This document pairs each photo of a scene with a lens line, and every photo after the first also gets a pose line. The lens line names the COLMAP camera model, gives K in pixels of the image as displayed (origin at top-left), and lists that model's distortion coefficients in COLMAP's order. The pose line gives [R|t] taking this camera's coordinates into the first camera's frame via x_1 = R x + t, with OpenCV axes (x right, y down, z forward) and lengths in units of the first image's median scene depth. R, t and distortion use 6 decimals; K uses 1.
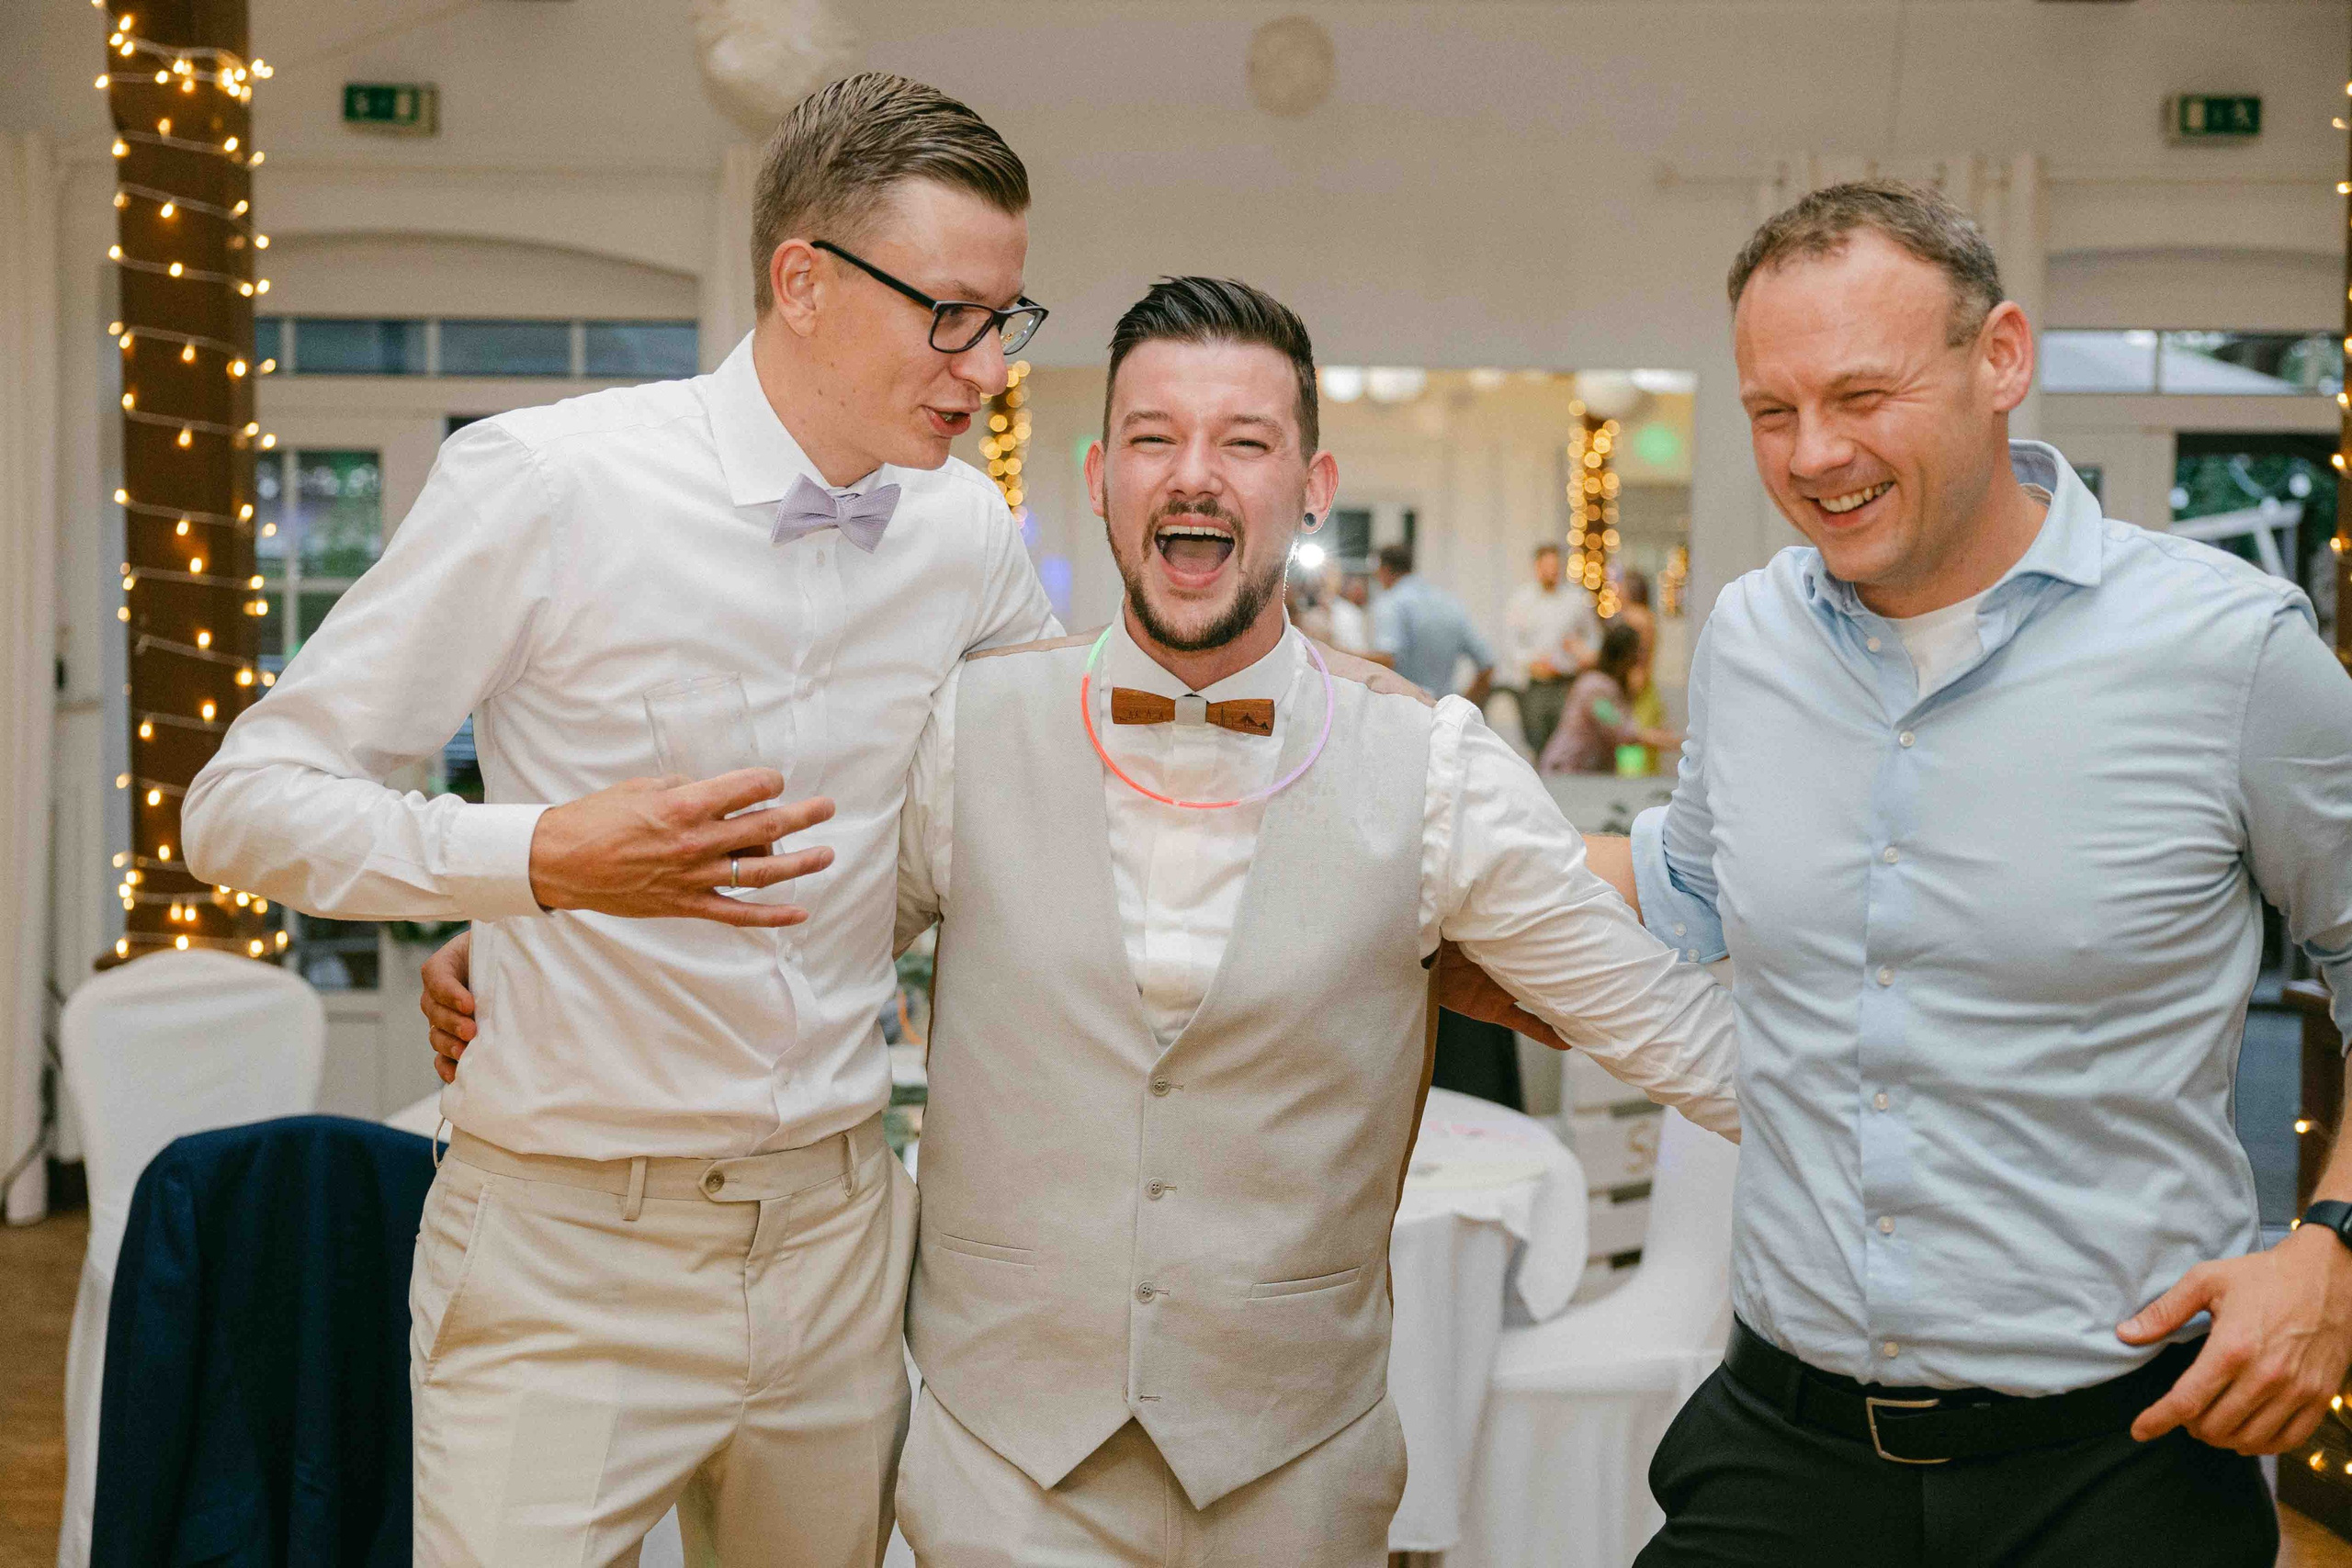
lens RADIAL K [[2839.9, 0, 1176.0], [0, 2839.9, 784.0], [0, 0, 1]] dist [-0.105222, -0.009410]
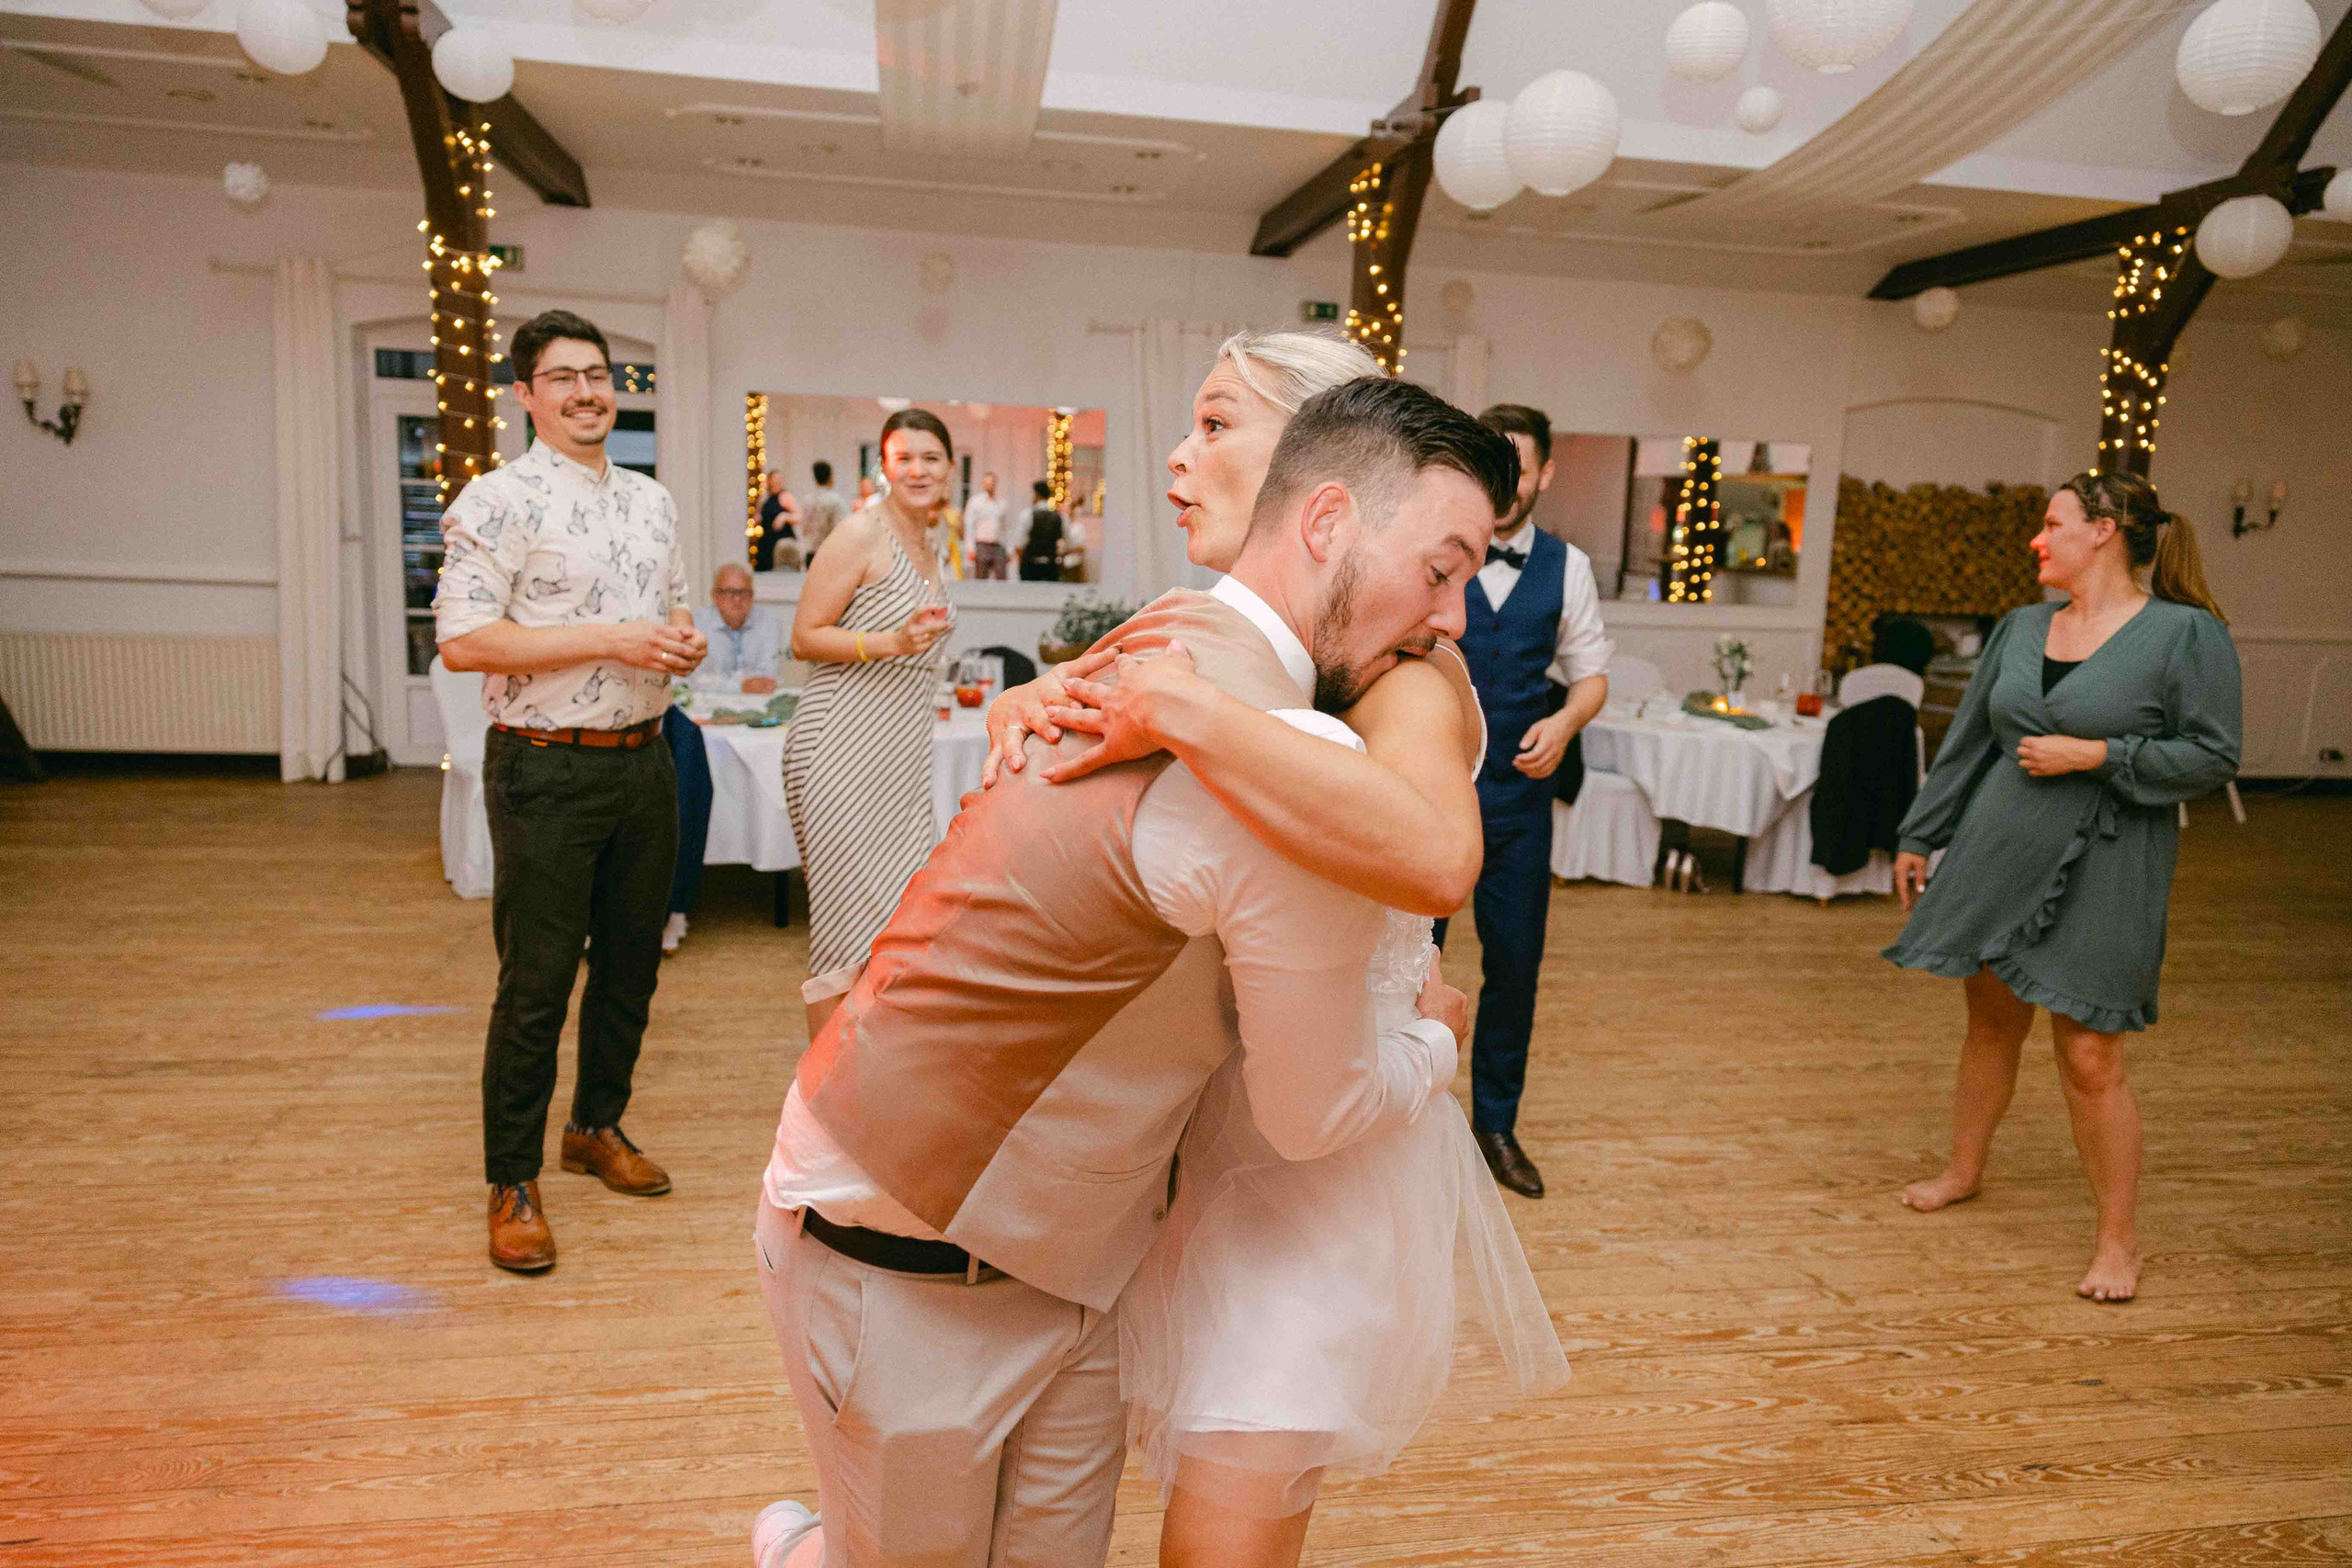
lens RADIAL K [[1624.9, 0, 1176.0], [0, 1624.9, 784.0], [0, 0, 1]] dist [-0.067441, -0.001654]
pose [[0.975983, -0.008870, 0.217666, -0.070158], [-0.014689, 0.994217, 0.106378, 0.025882], [-0.217351, -0.107020, 0.970209, -0.455109]]
